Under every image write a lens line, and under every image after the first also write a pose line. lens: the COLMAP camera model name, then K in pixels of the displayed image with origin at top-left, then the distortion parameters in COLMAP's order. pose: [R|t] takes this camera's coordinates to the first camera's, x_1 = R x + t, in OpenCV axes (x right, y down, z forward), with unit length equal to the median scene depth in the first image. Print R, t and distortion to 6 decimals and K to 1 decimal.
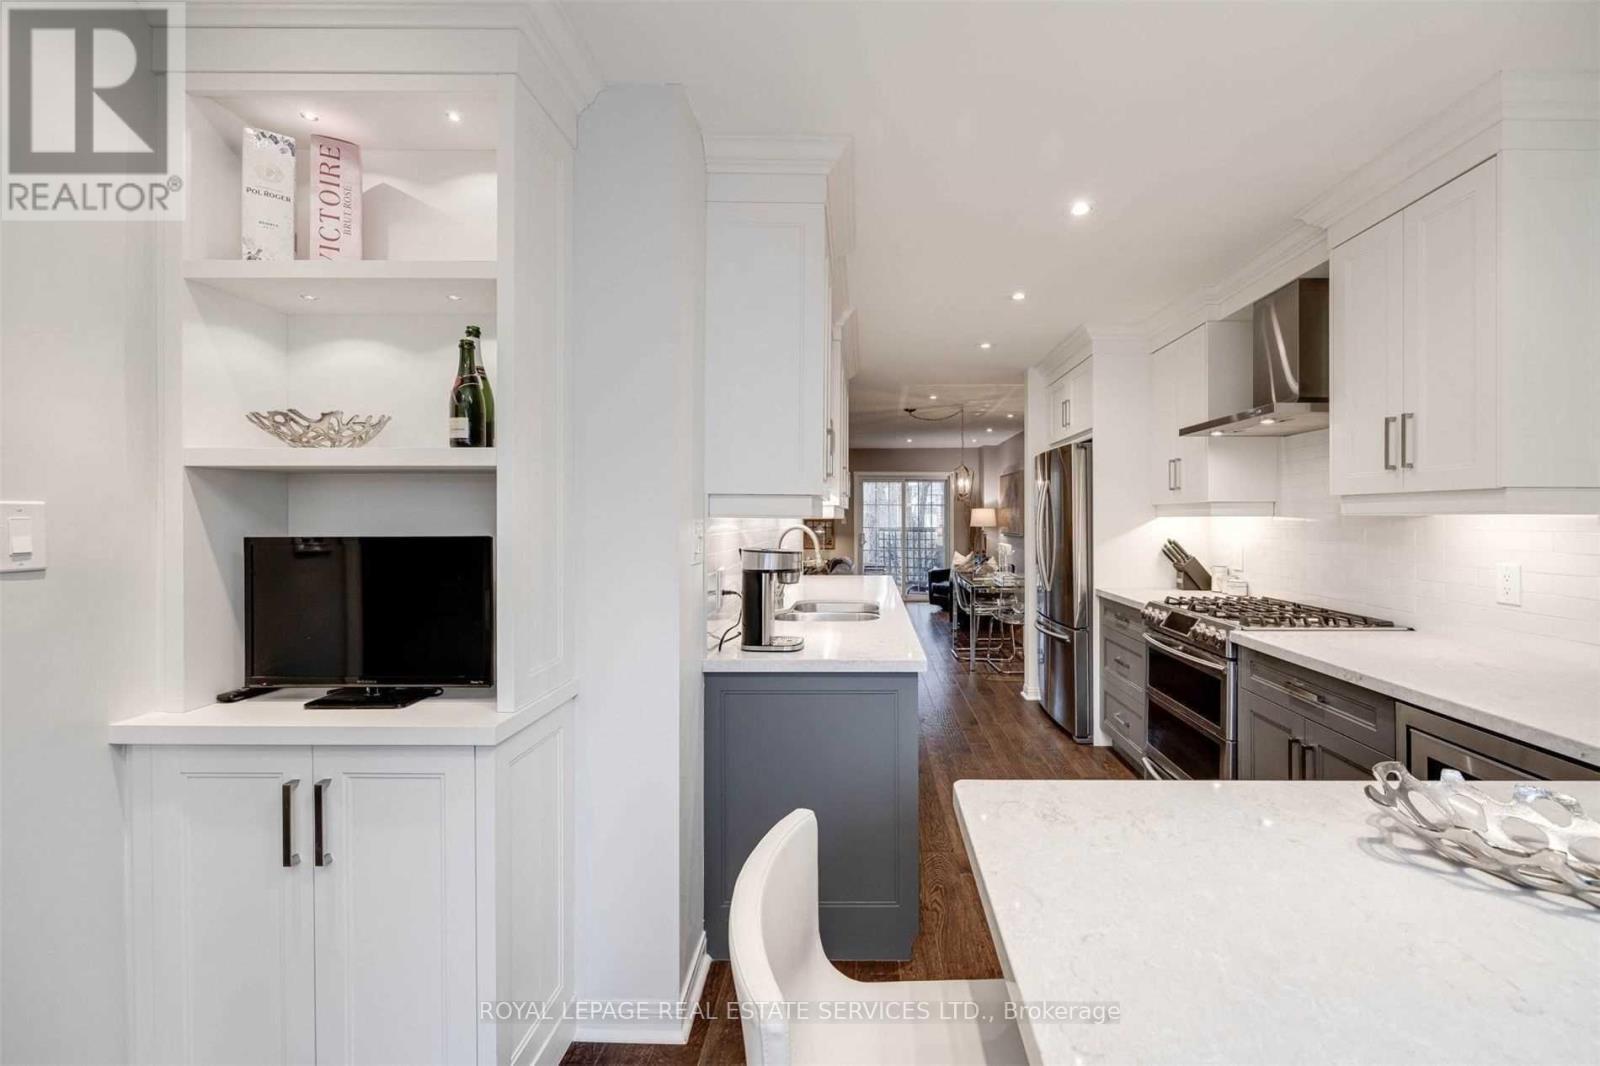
lens RADIAL K [[778.5, 0, 802.8], [0, 778.5, 521.5], [0, 0, 1]] dist [-0.001168, -0.000014]
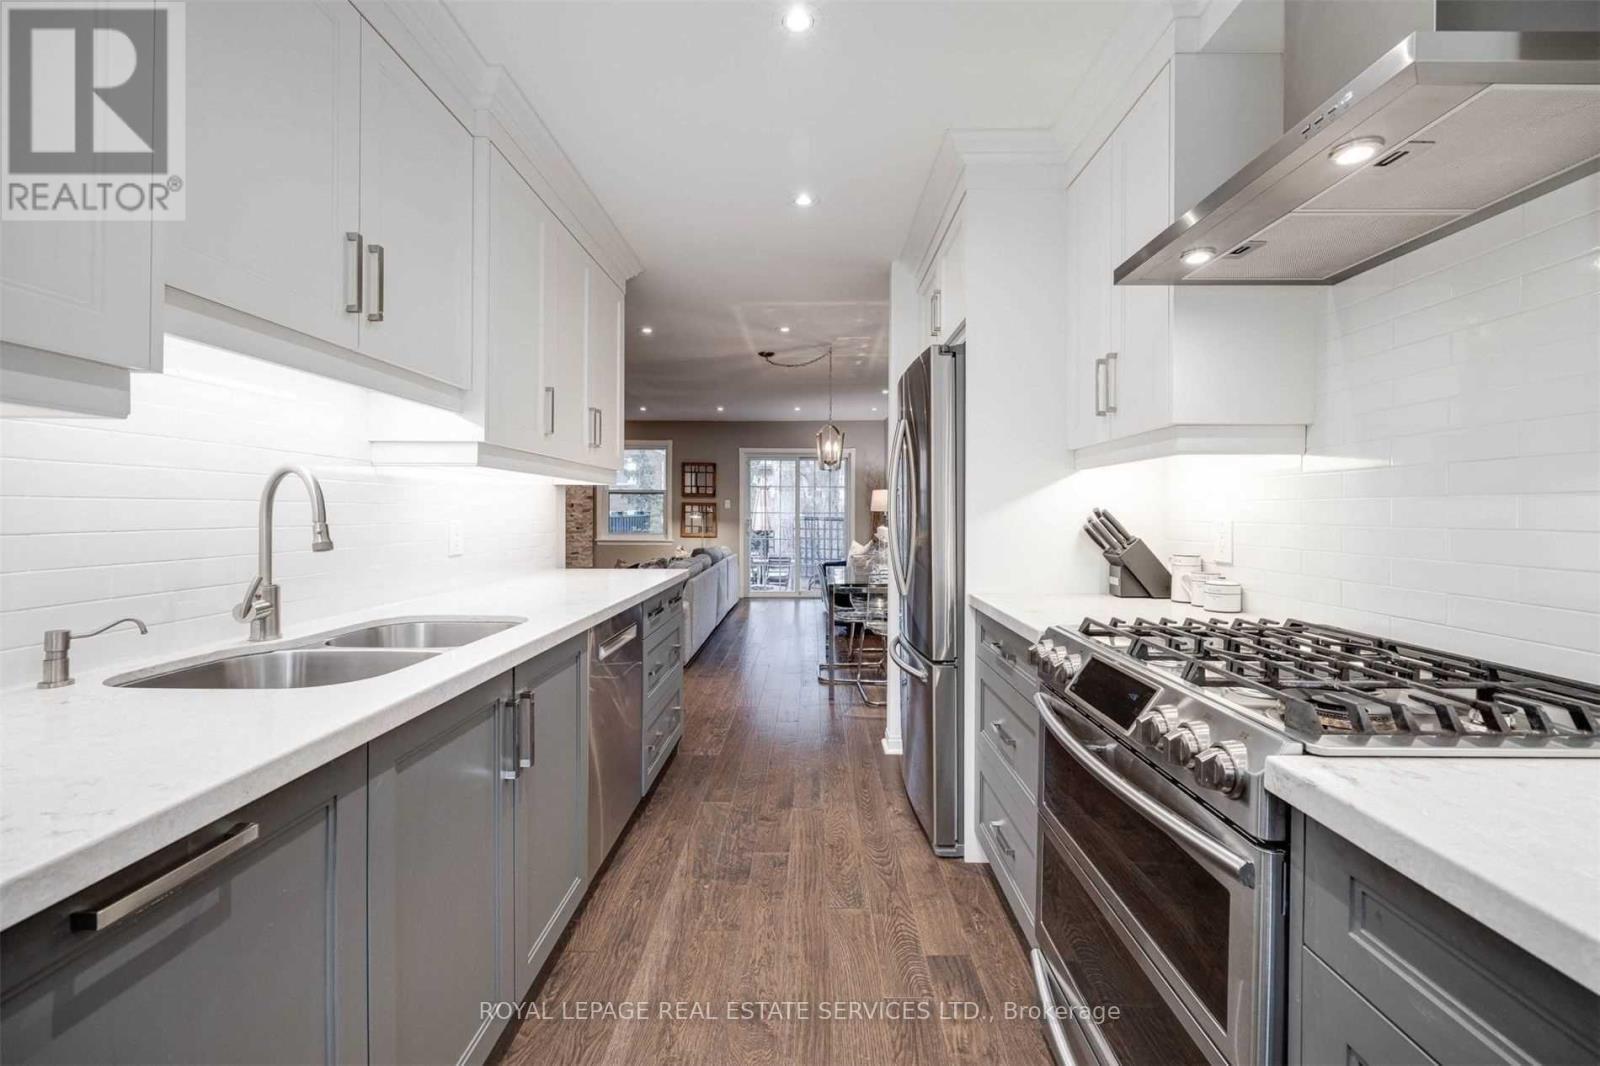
lens RADIAL K [[640.2, 0, 800.0], [0, 640.2, 533.0], [0, 0, 1]] dist [-0.002178, 0.000149]
pose [[0.999913, 0.000971, -0.013167, 0.270608], [-0.000748, 0.999856, 0.016976, 0.034300], [0.013181, -0.016965, 0.999769, 0.549926]]
